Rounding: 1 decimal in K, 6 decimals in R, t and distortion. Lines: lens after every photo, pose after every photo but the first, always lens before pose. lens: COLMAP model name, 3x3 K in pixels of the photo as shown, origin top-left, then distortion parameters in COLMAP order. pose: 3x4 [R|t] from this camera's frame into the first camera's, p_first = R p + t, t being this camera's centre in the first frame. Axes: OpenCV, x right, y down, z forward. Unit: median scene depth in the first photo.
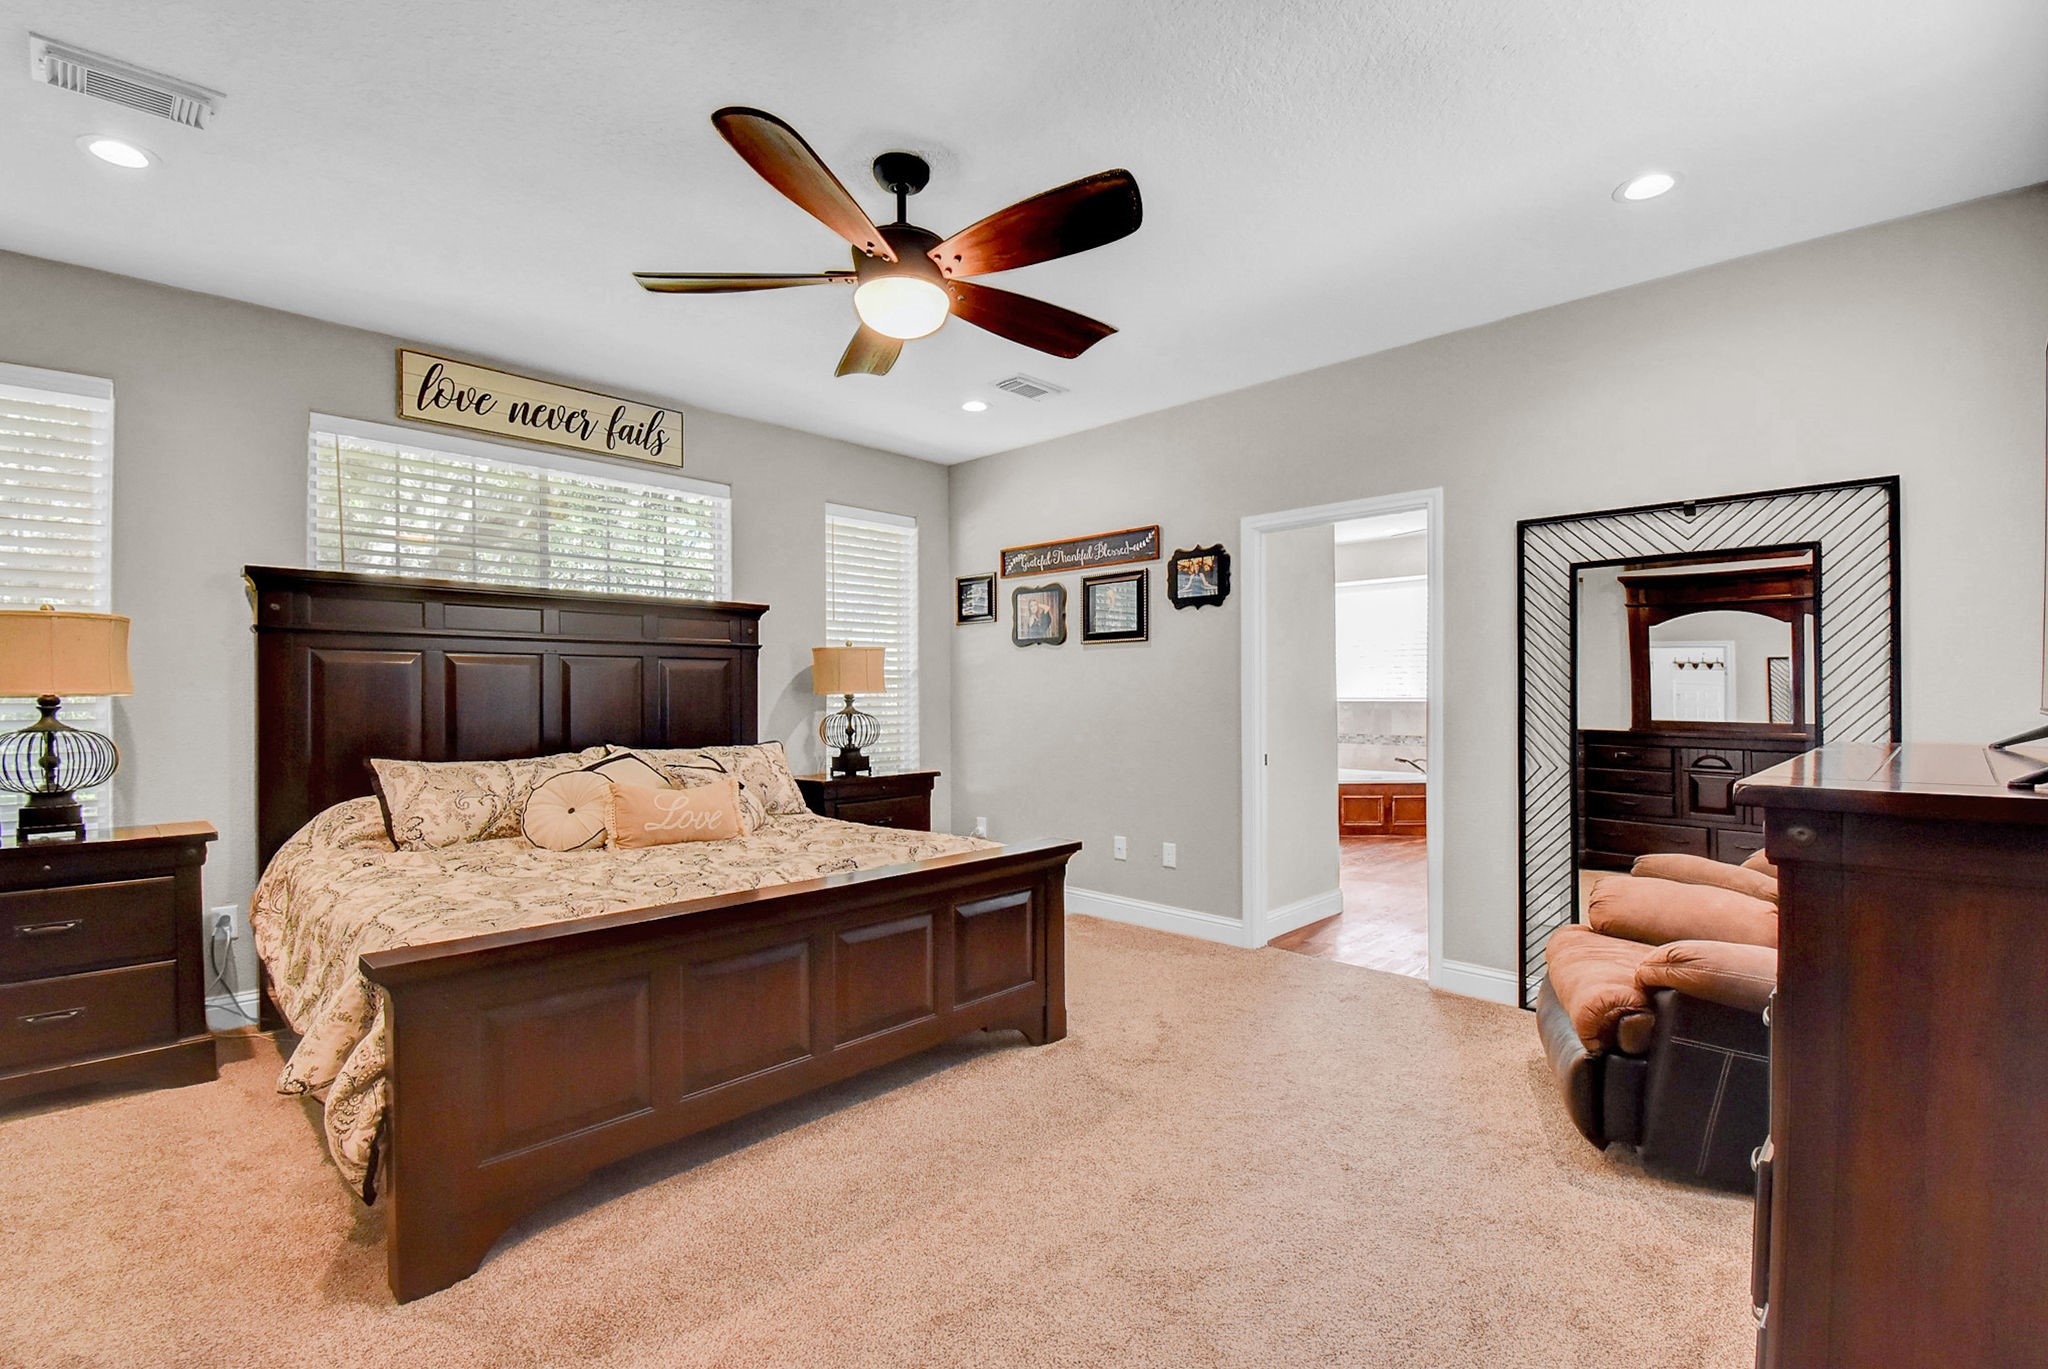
lens RADIAL K [[906.1, 0, 1012.5], [0, 906.1, 681.0], [0, 0, 1]] dist [0.011062, -0.020074]
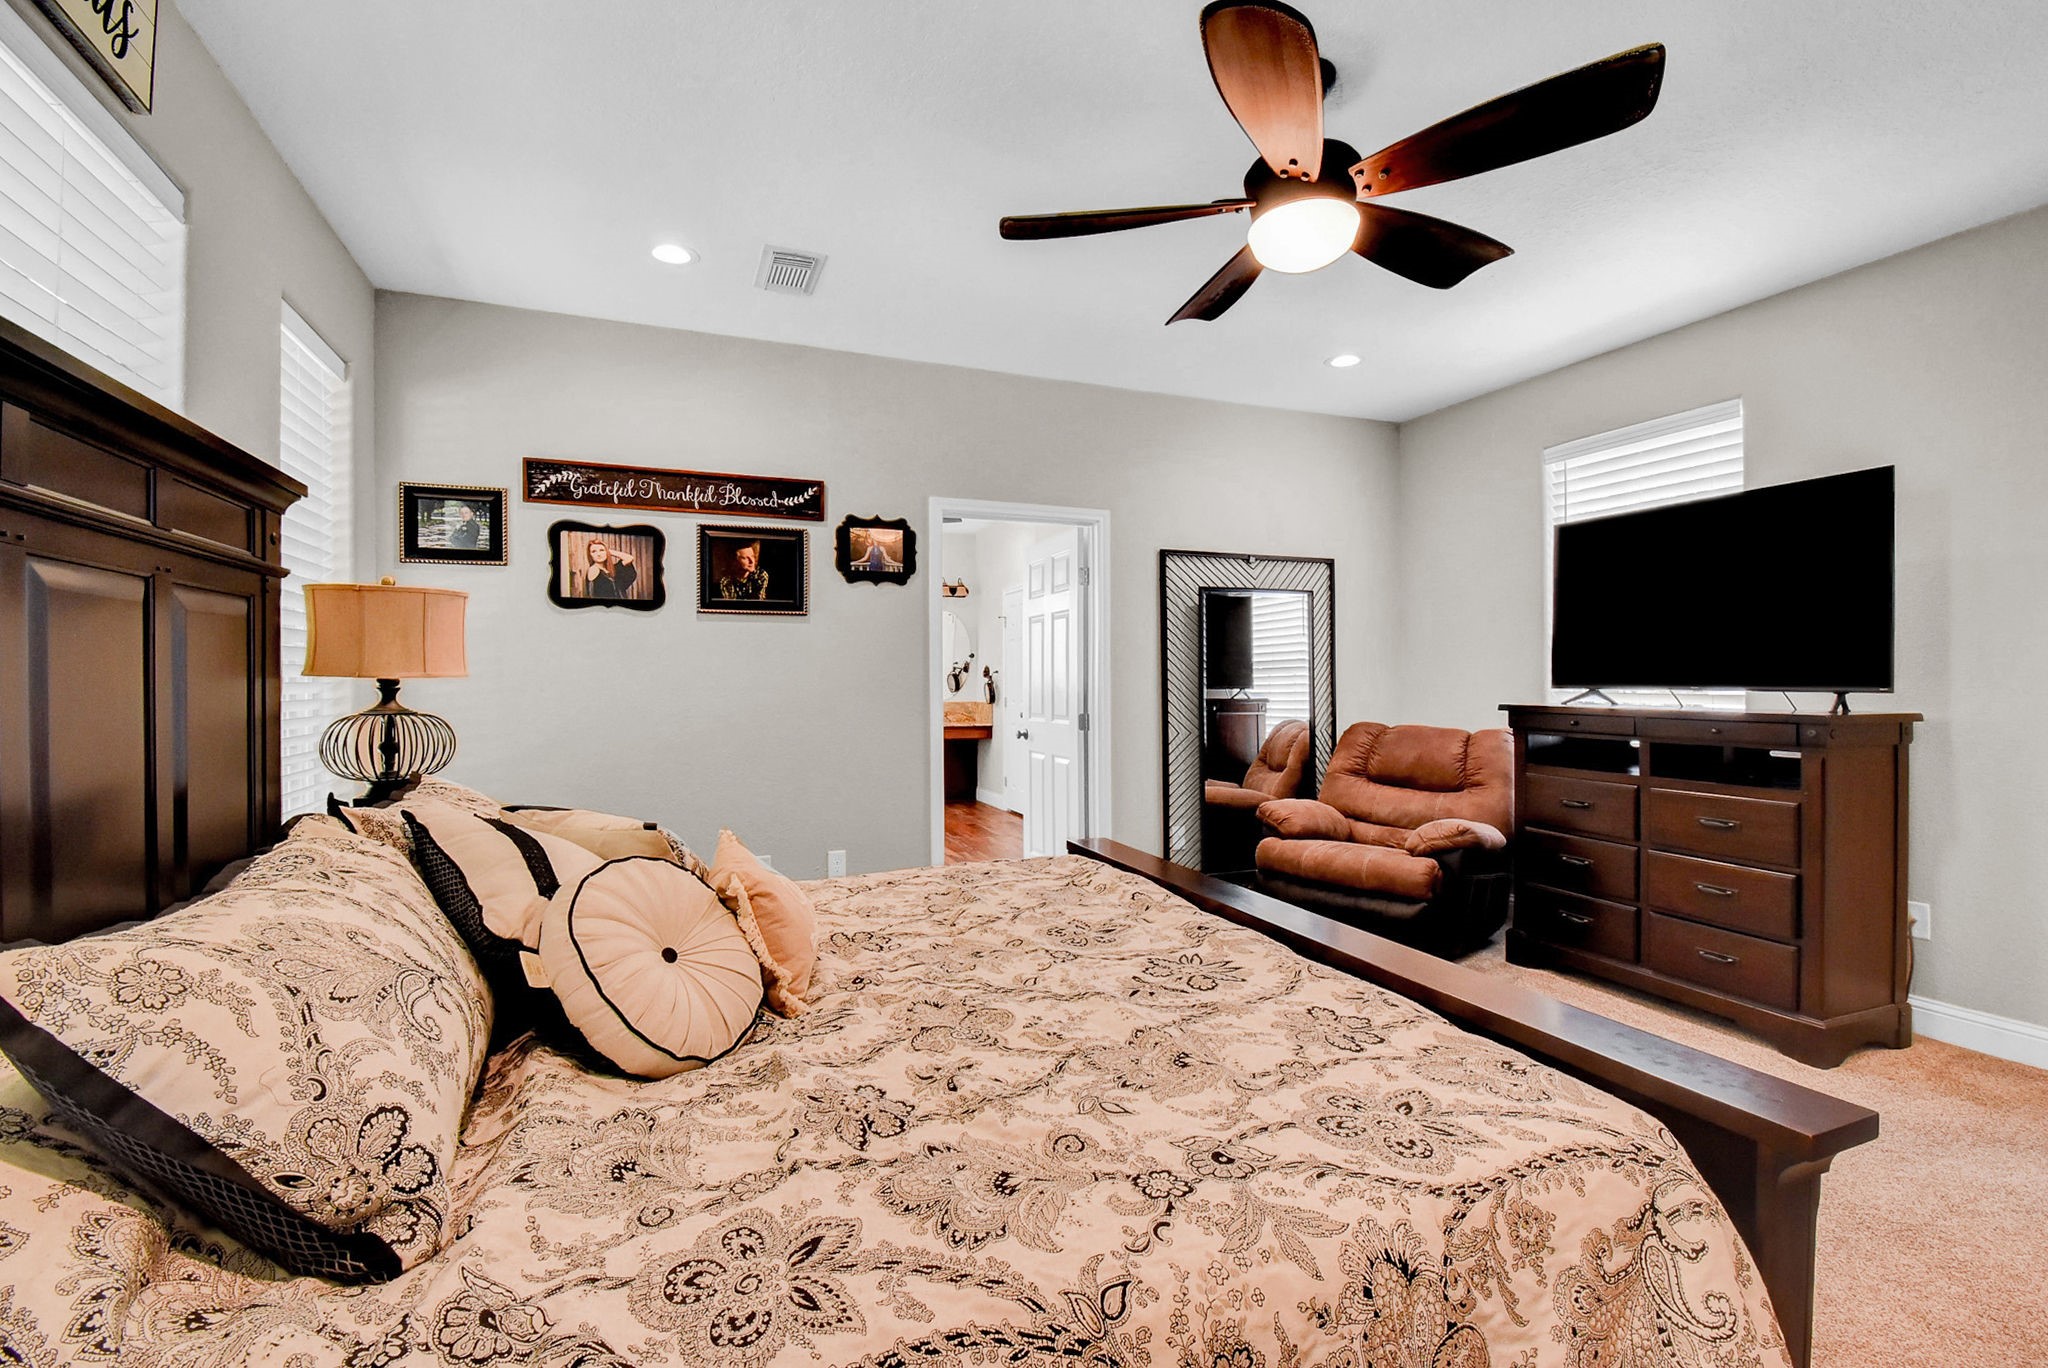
lens RADIAL K [[906.1, 0, 1012.5], [0, 906.1, 680.5], [0, 0, 1]] dist [0.011062, -0.020074]
pose [[0.405563, 0.002972, 0.914062, -0.542283], [-0.012921, 0.999913, 0.002482, 0.011359], [-0.913976, -0.012818, 0.405566, 0.481035]]
